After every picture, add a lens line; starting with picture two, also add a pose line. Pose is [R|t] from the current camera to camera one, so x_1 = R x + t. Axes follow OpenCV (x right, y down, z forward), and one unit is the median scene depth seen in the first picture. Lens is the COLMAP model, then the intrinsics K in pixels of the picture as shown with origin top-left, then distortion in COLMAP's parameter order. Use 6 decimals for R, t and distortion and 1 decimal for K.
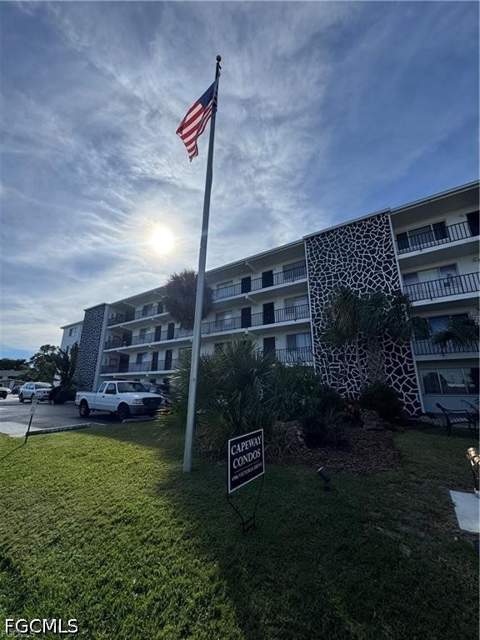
lens RADIAL K [[251.0, 0, 240.0], [0, 251.0, 320.0], [0, 0, 1]] dist [-0.032583, 0.000051]
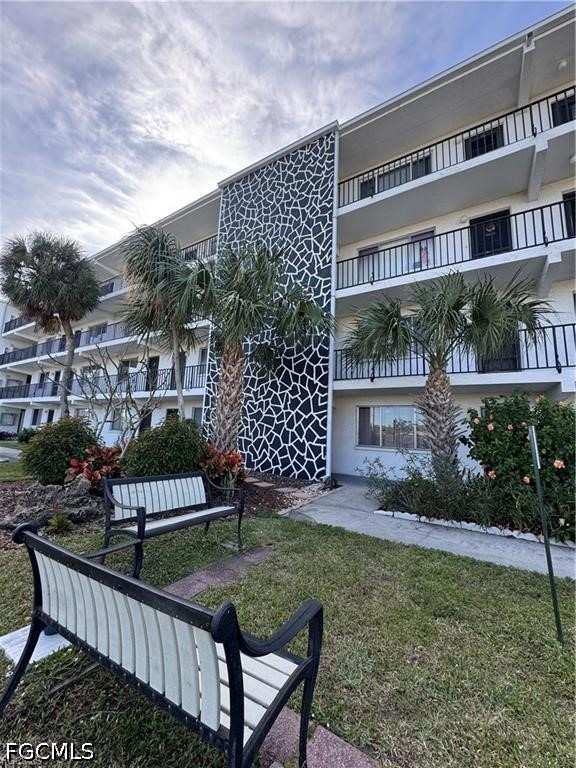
lens RADIAL K [[319.7, 0, 288.0], [0, 319.7, 384.0], [0, 0, 1]] dist [-0.010265, 0.000222]
pose [[0.997841, 0.044921, 0.047920, 0.492840], [-0.049821, 0.993063, 0.106506, 0.067464], [-0.042803, -0.108663, 0.993157, 0.226964]]
